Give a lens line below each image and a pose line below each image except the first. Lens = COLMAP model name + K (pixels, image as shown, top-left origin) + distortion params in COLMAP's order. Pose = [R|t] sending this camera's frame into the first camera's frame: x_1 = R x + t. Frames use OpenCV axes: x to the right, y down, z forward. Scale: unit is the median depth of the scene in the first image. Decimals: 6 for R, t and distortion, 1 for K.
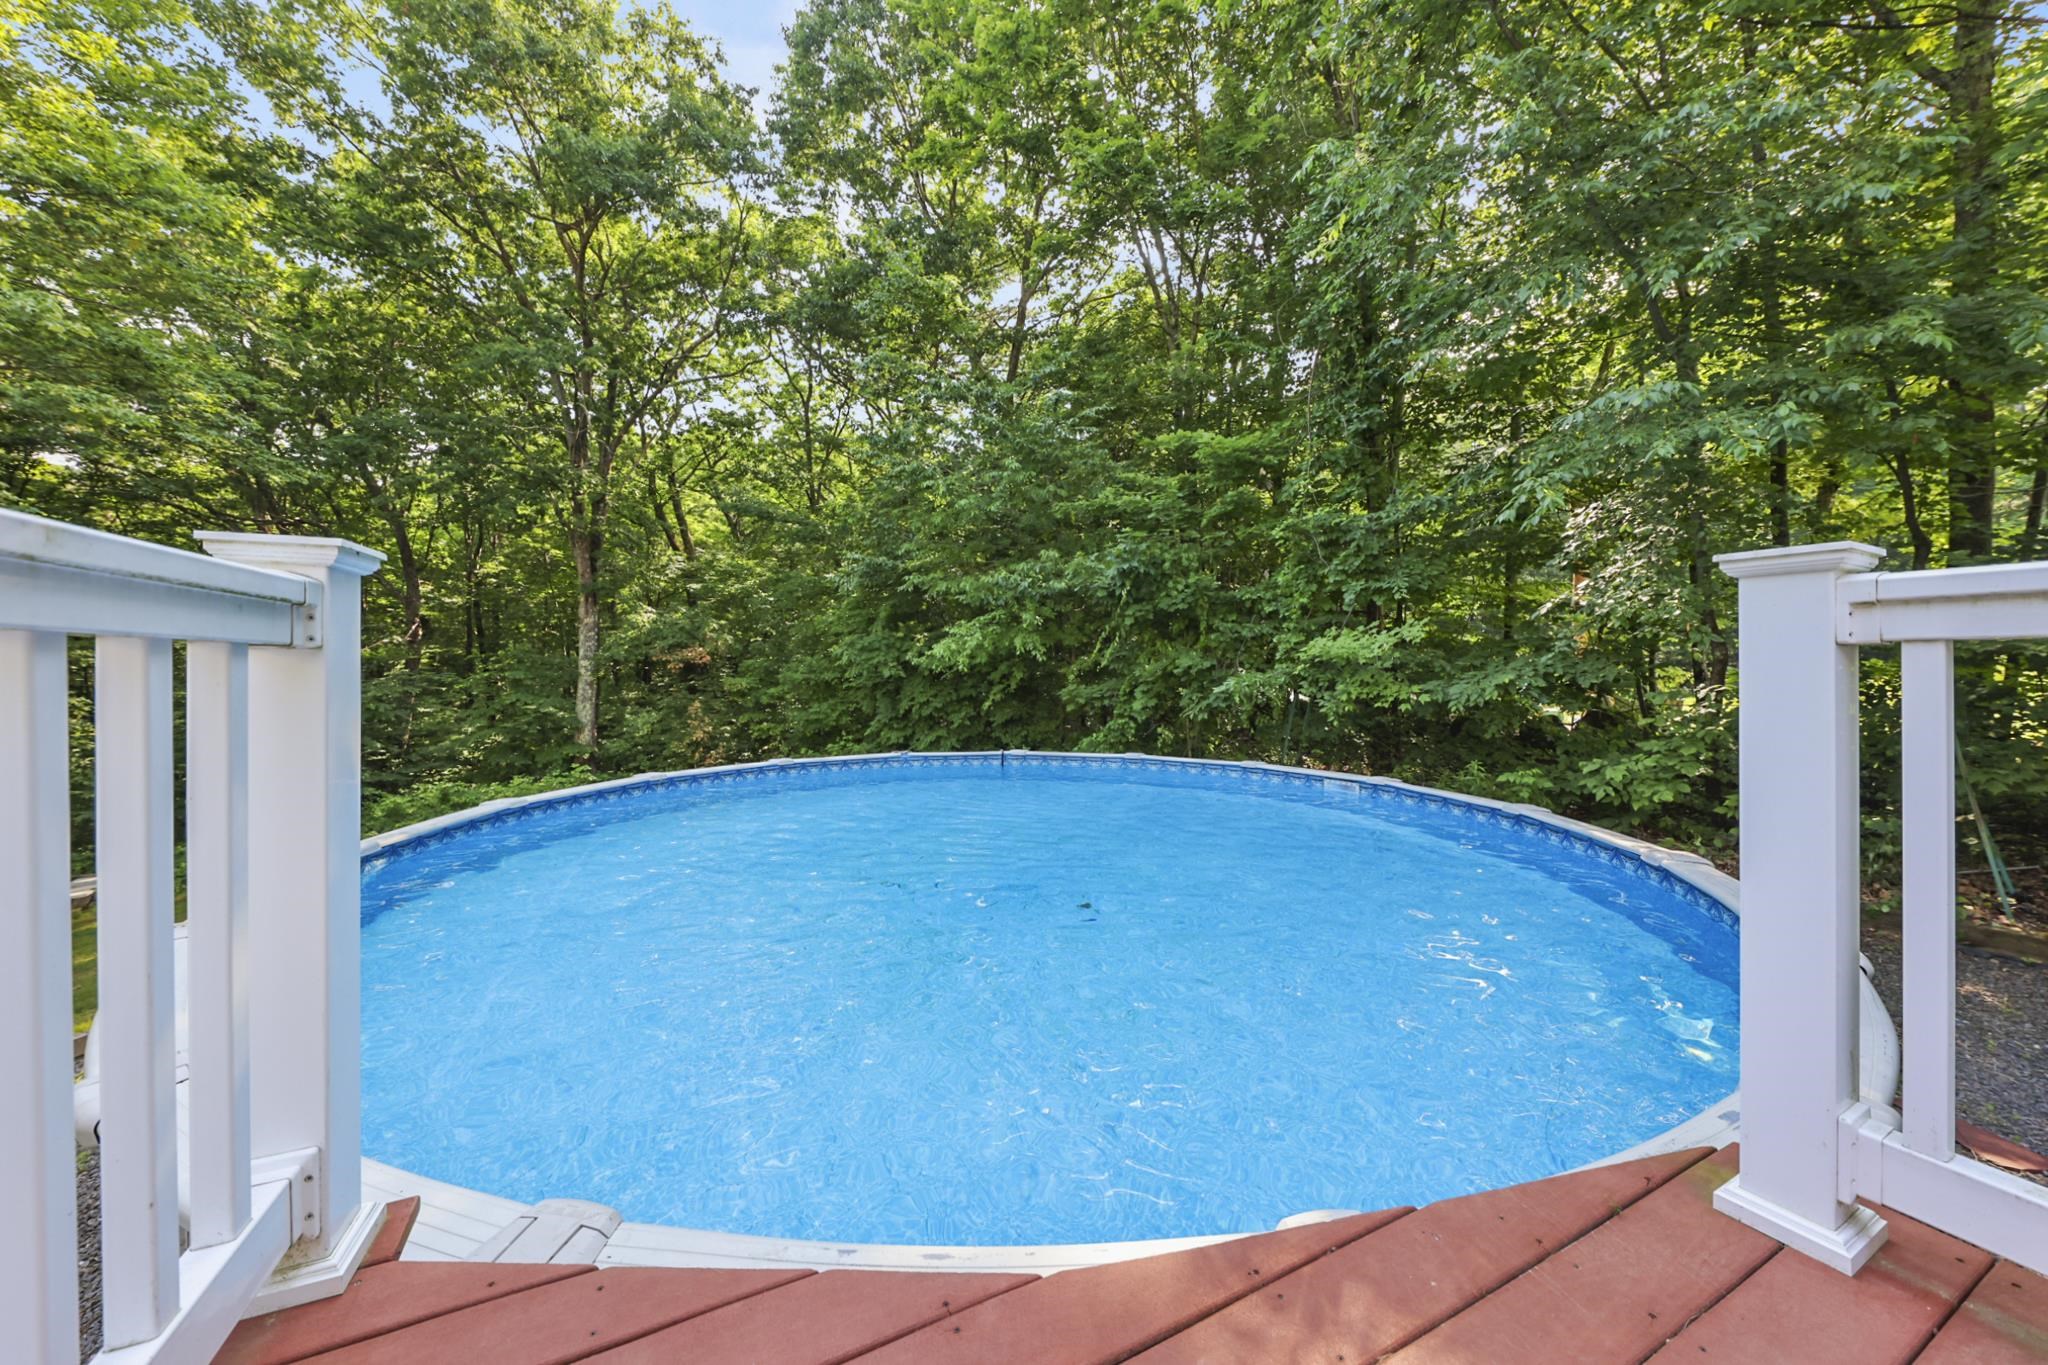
lens RADIAL K [[707.0, 0, 1020.5], [0, 707.0, 674.7], [0, 0, 1]] dist [-0.000260, -0.000117]
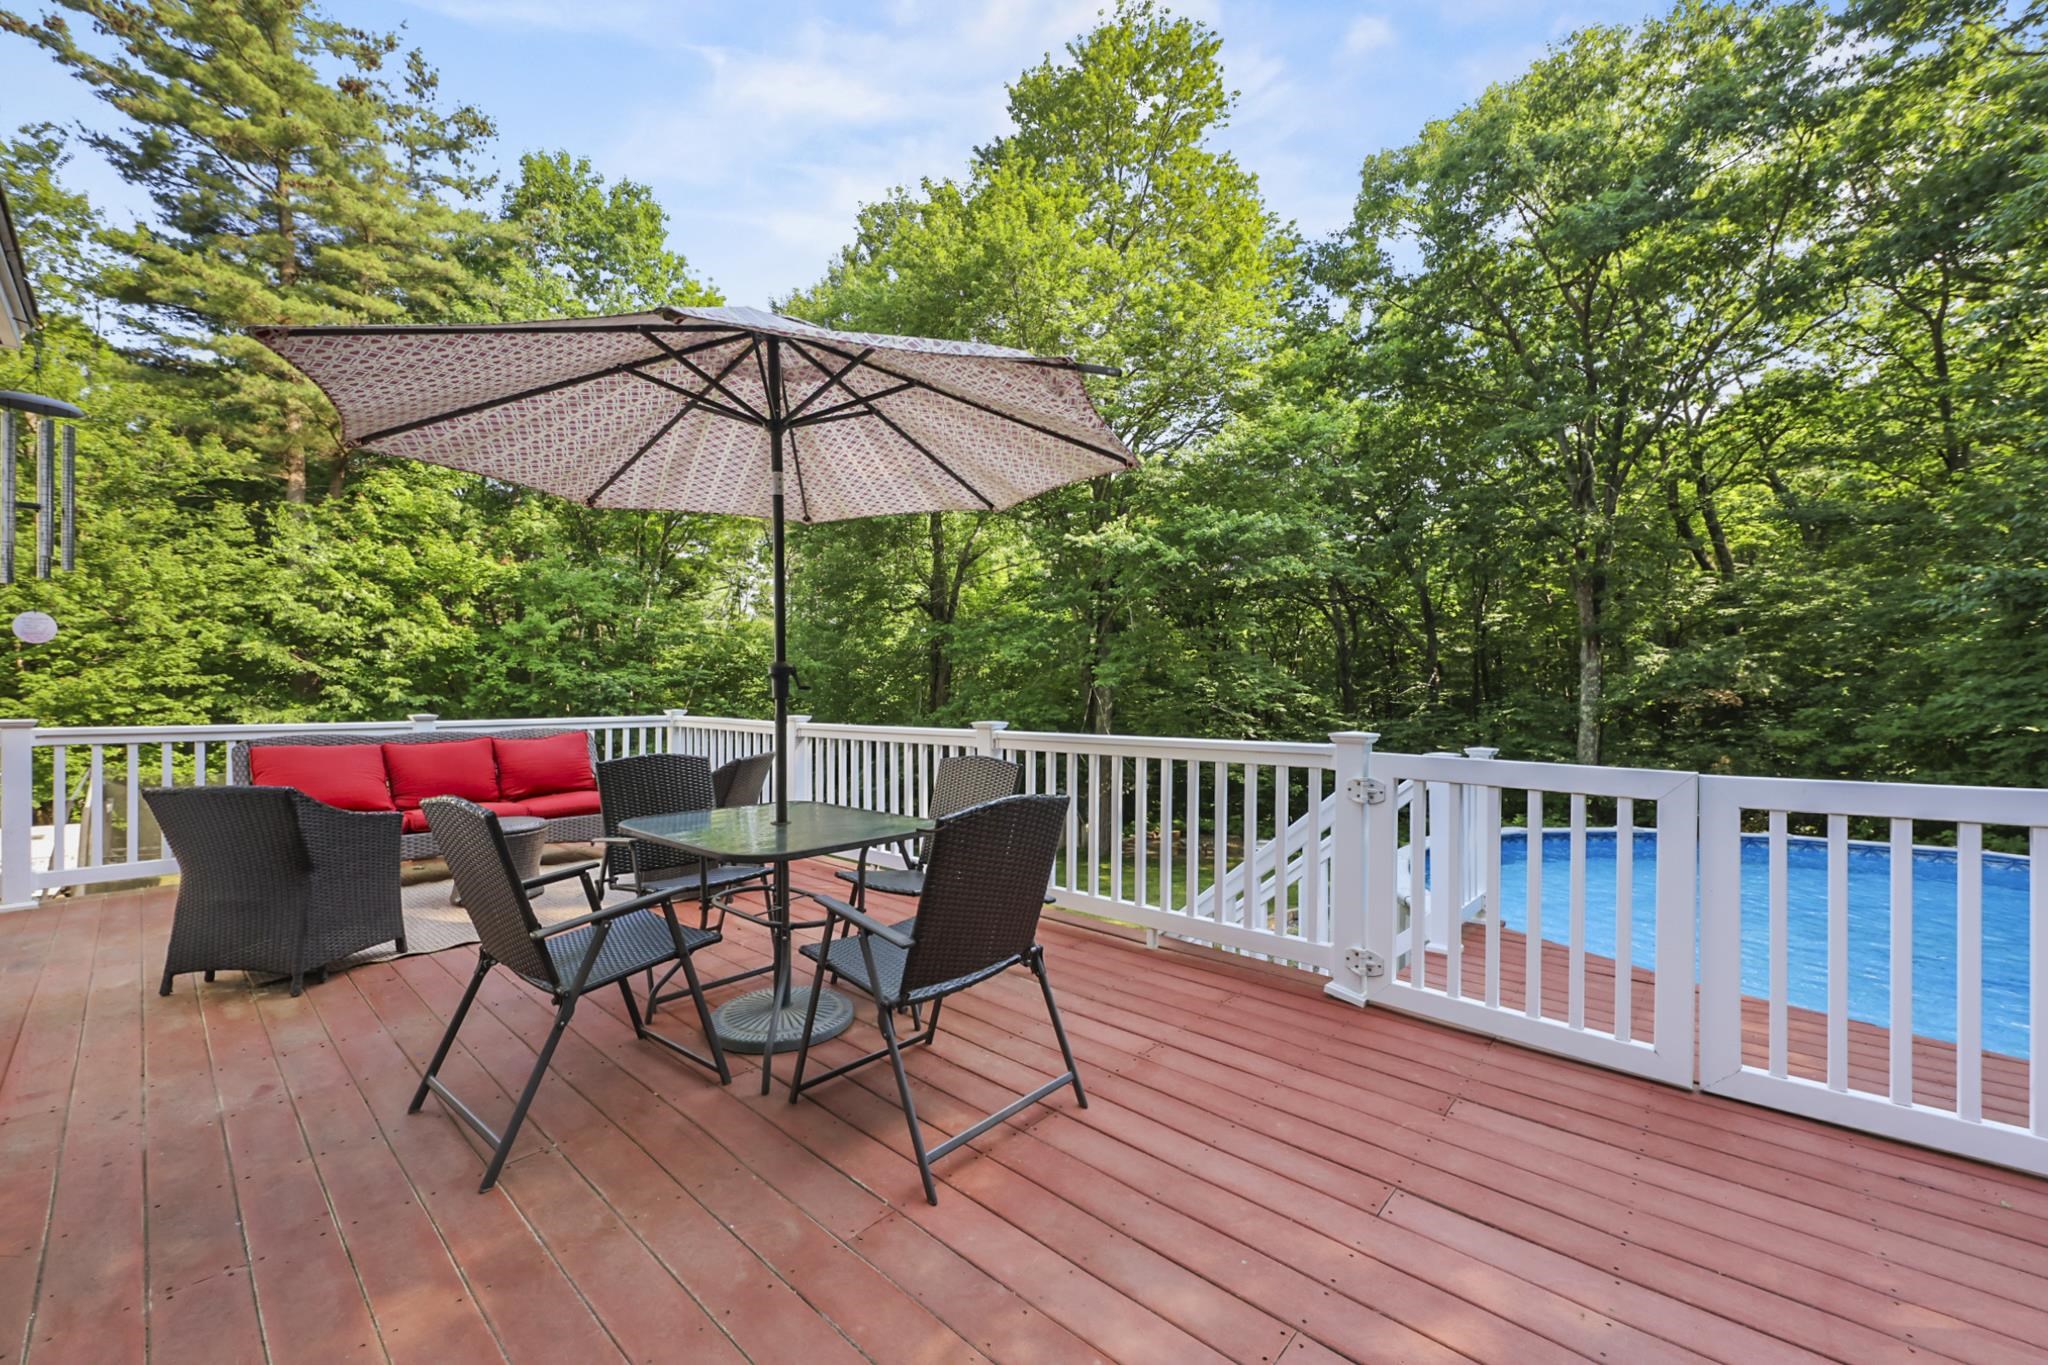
lens RADIAL K [[785.7, 0, 1021.1], [0, 785.7, 700.1], [0, 0, 1]] dist [0.000636, -0.000127]
pose [[0.380226, 0.003170, -0.924888, 0.081714], [-0.010870, 0.999940, -0.001041, -0.017823], [0.924830, 0.010449, 0.380237, -0.121289]]
